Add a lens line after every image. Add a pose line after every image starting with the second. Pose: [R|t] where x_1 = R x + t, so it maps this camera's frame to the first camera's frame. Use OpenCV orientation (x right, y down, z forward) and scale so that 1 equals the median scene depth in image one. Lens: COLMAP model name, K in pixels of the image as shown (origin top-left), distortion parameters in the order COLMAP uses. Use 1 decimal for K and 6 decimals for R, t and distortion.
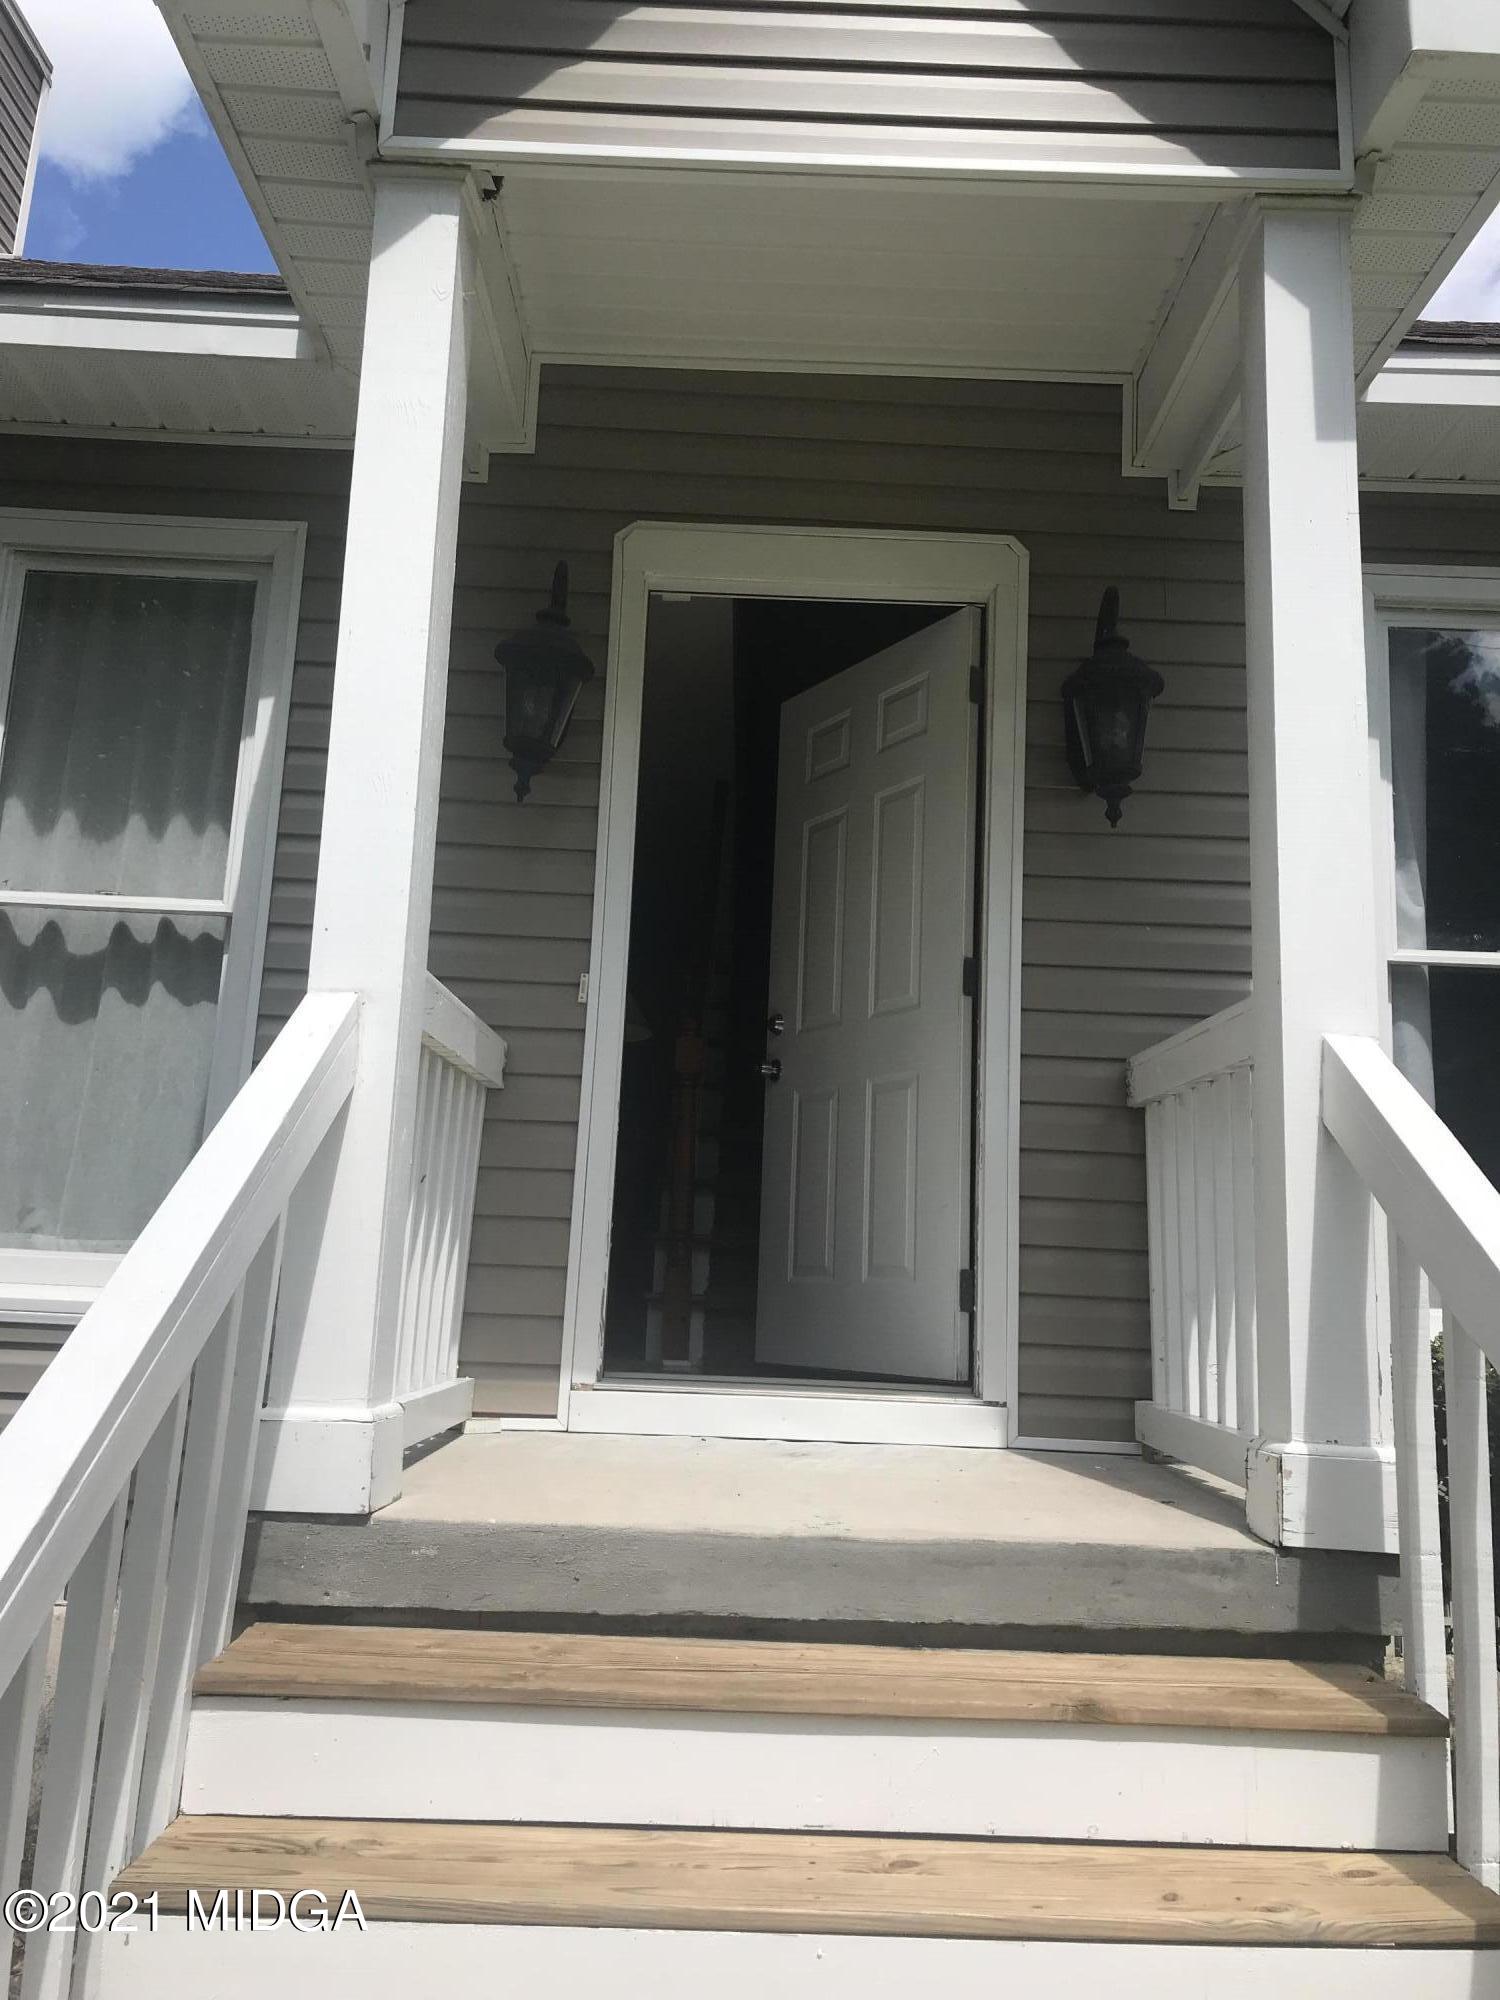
lens RADIAL K [[1658.9, 0, 750.0], [0, 1658.9, 1000.0], [0, 0, 1]] dist [0.049299, -0.005158]
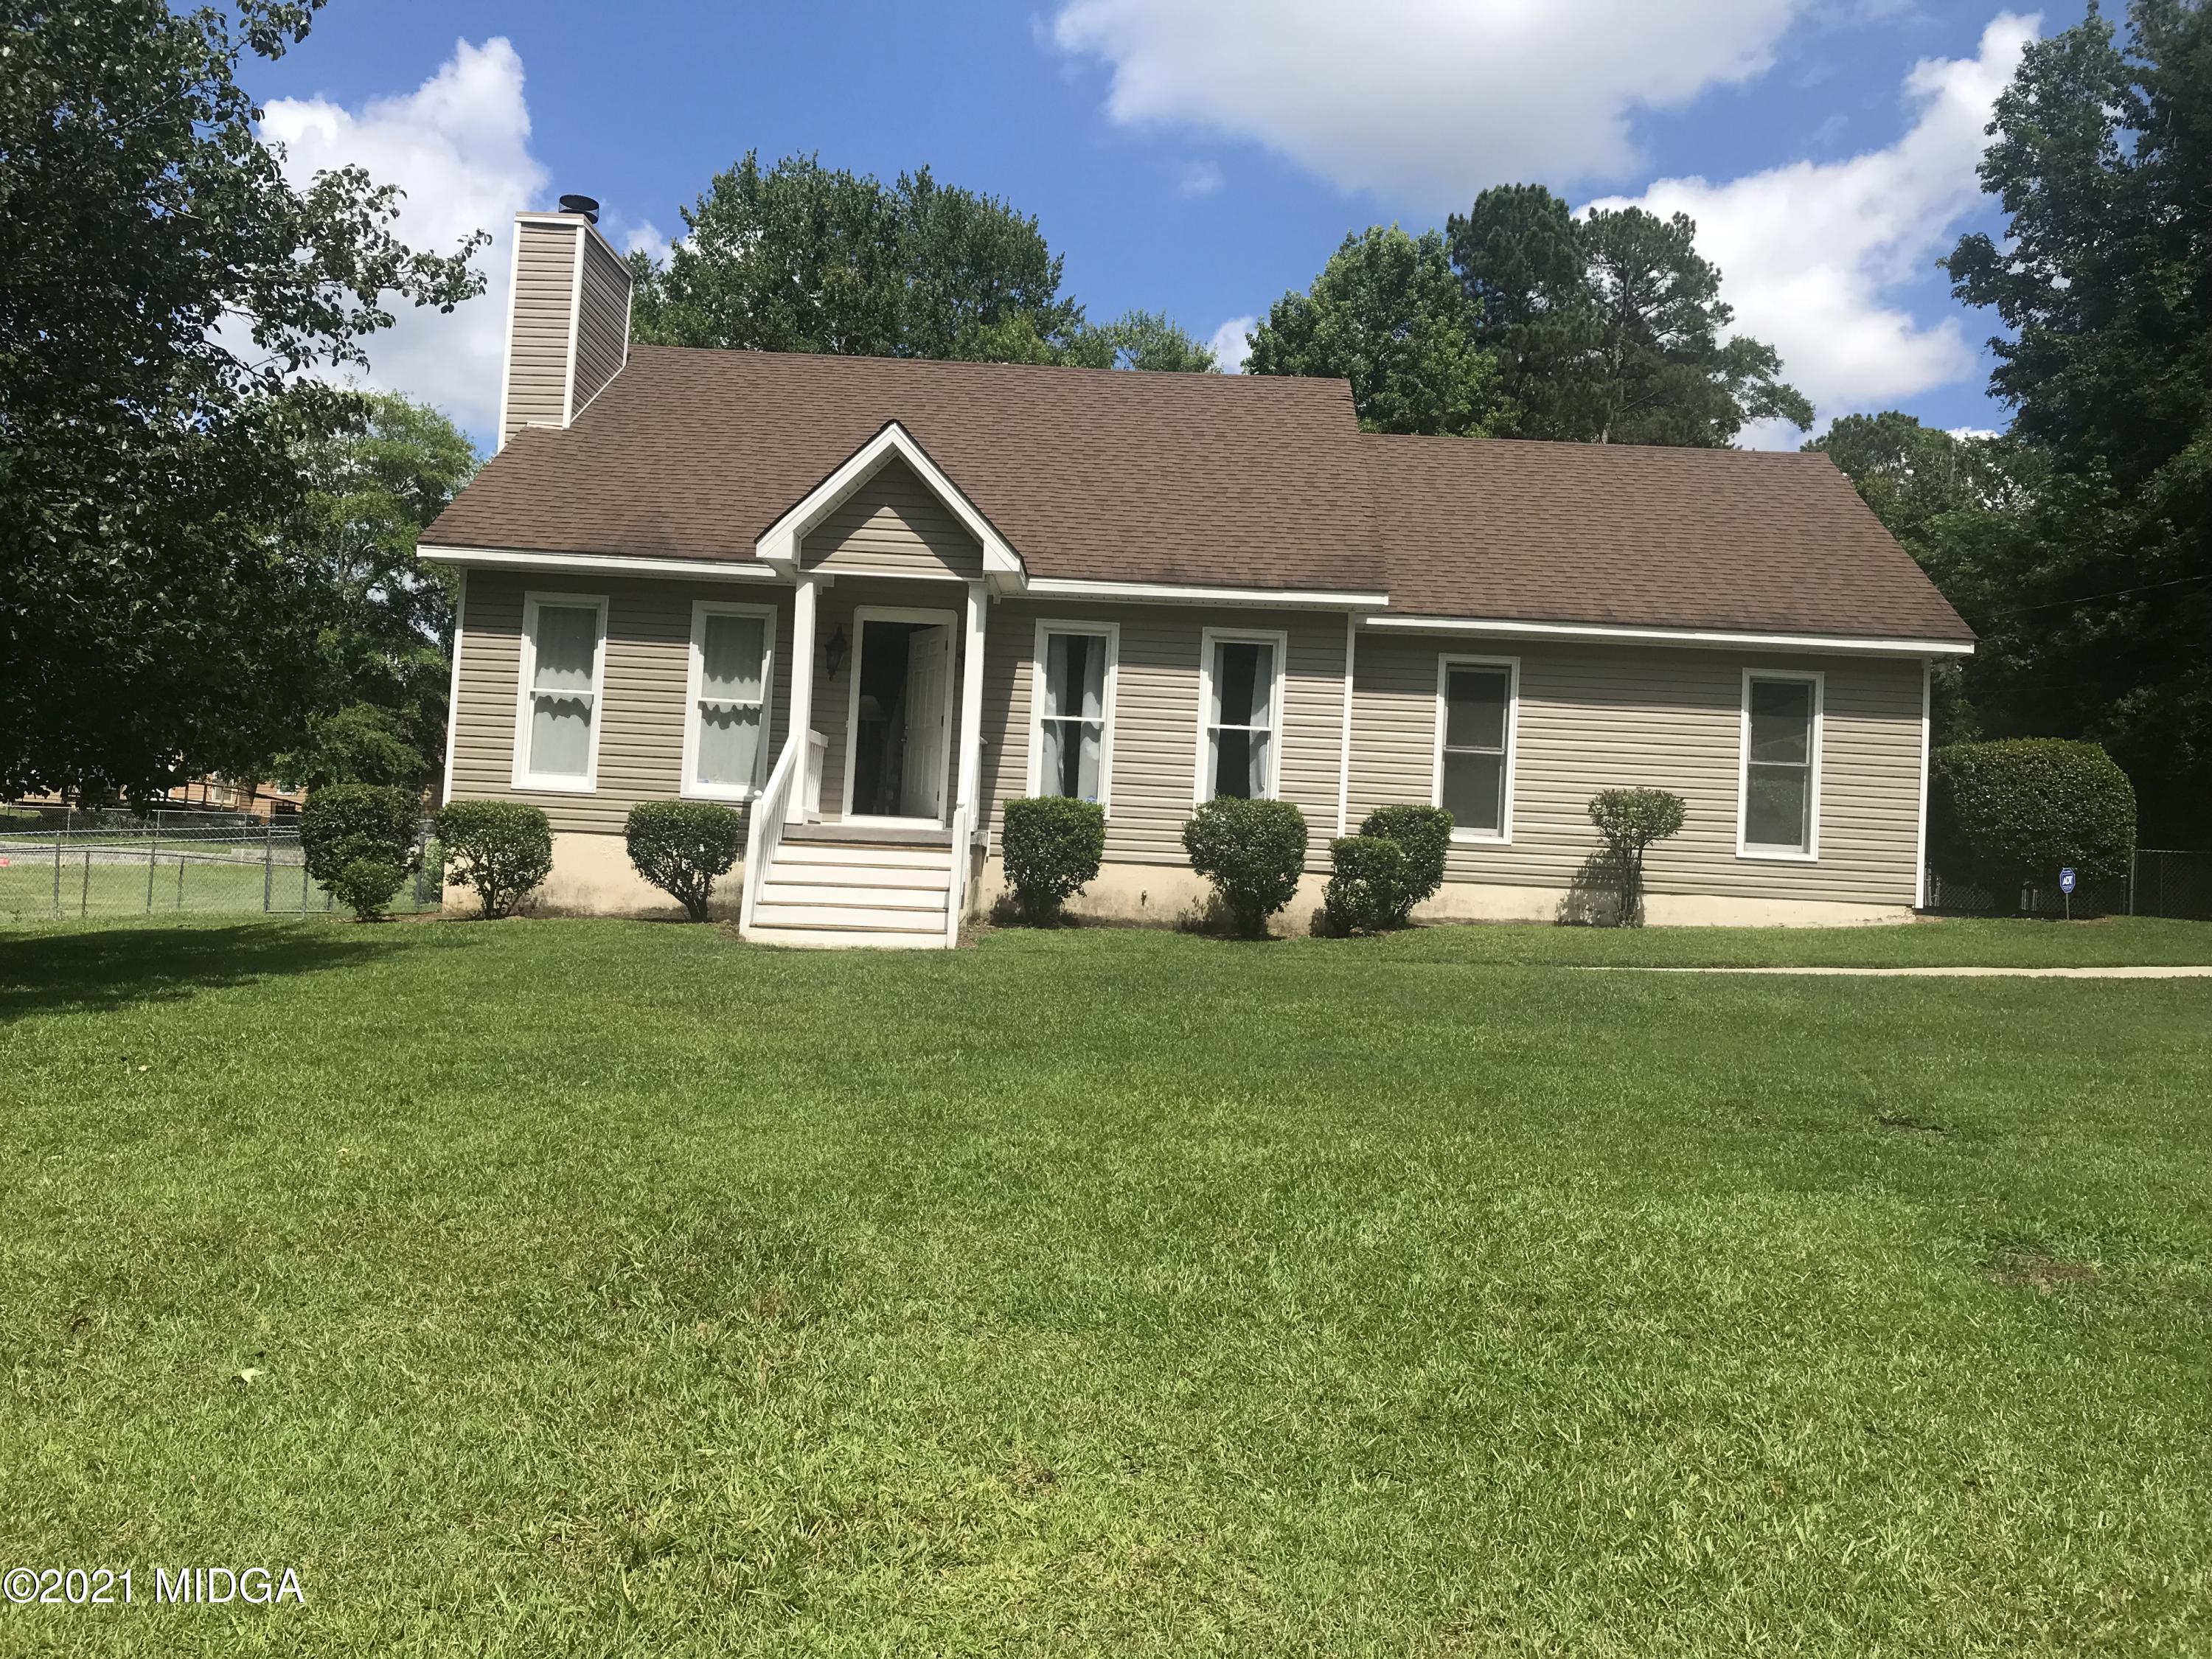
lens RADIAL K [[1834.8, 0, 1106.0], [0, 1834.8, 829.5], [0, 0, 1]] dist [0.049299, -0.005158]
pose [[0.999549, 0.005803, -0.029451, 0.736051], [-0.001580, 0.989948, 0.141423, -0.425805], [0.029976, -0.141313, 0.989511, -3.841281]]
